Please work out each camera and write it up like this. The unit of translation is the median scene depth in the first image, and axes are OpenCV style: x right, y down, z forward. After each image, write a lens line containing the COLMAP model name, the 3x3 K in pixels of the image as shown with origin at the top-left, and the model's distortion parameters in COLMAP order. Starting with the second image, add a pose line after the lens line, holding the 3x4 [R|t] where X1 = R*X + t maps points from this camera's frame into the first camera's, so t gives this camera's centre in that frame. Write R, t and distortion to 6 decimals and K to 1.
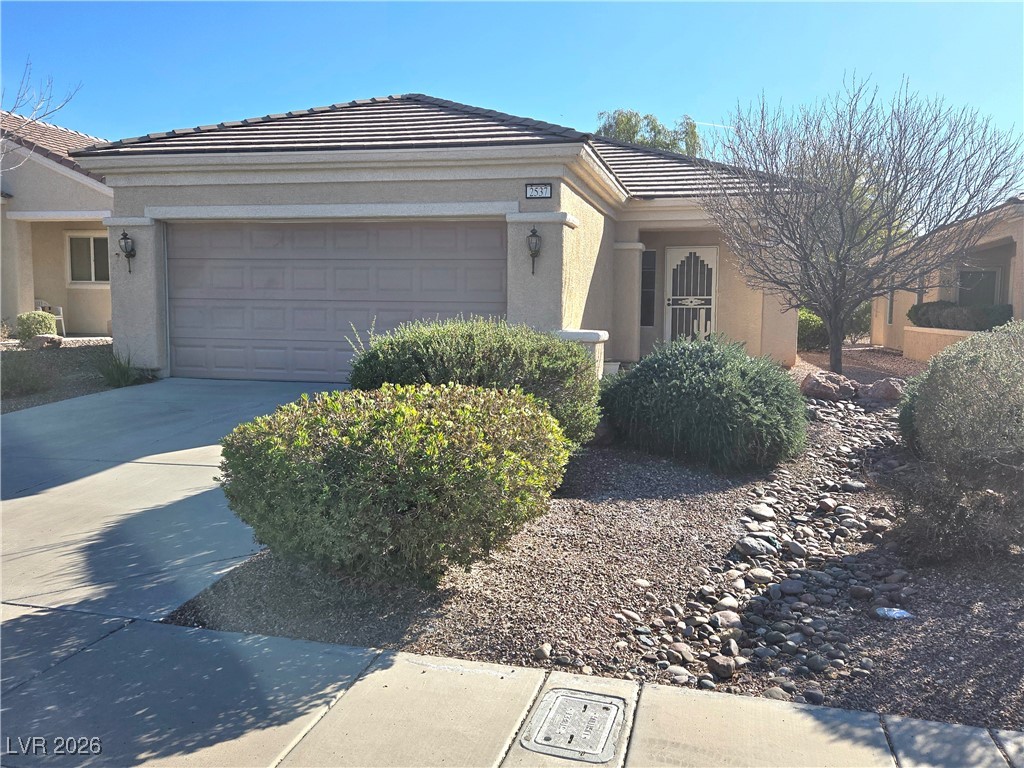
lens RADIAL K [[876.1, 0, 512.6], [0, 876.1, 374.2], [0, 0, 1]] dist [0.063747, -0.005345]
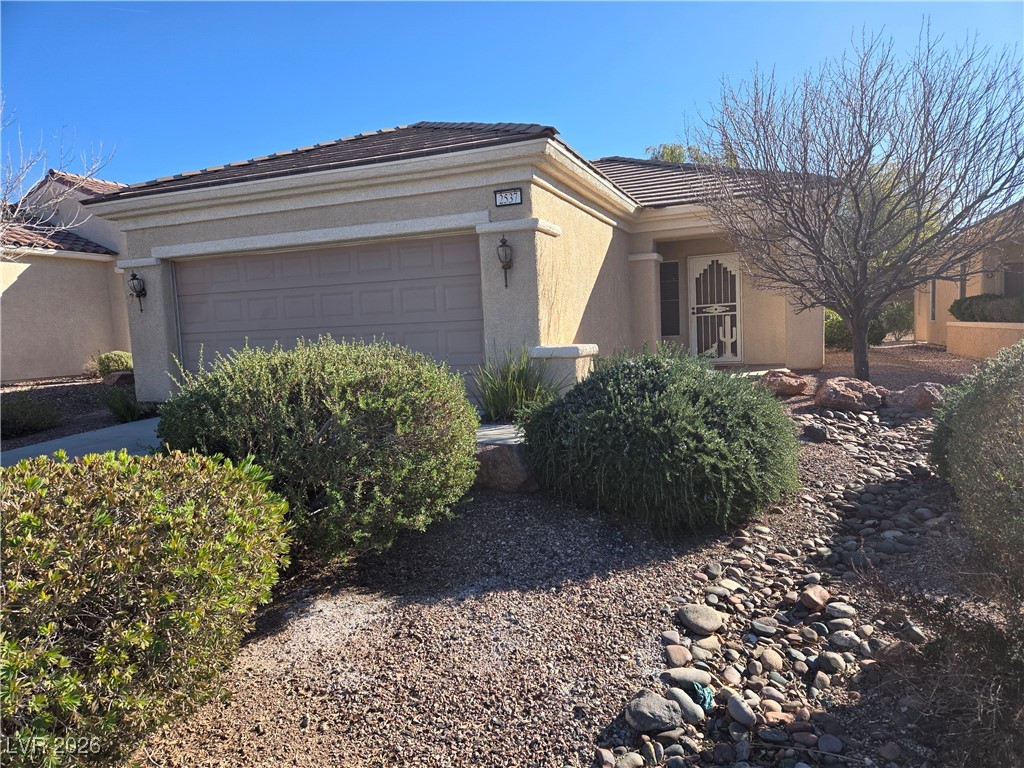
lens RADIAL K [[691.6, 0, 512.0], [0, 691.6, 384.0], [0, 0, 1]] dist [0.077439, -0.068138]
pose [[0.988747, -0.043034, -0.143274, 0.126723], [0.043744, 0.999041, 0.001806, -0.012524], [0.143059, -0.008053, 0.989681, 0.265611]]
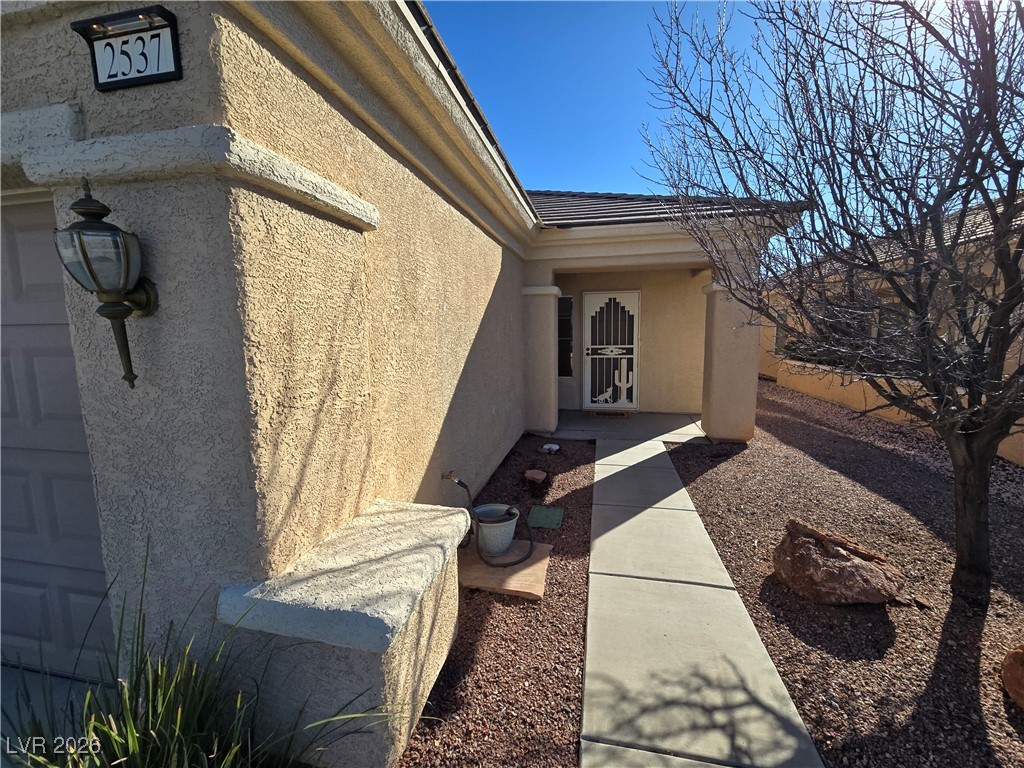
lens RADIAL K [[421.2, 0, 512.0], [0, 421.2, 384.0], [0, 0, 1]] dist [0.000280, 0.000027]
pose [[0.999283, -0.026968, 0.026562, 0.129563], [0.025496, 0.998200, 0.054280, -0.114073], [-0.027978, -0.053563, 0.998172, 0.848303]]
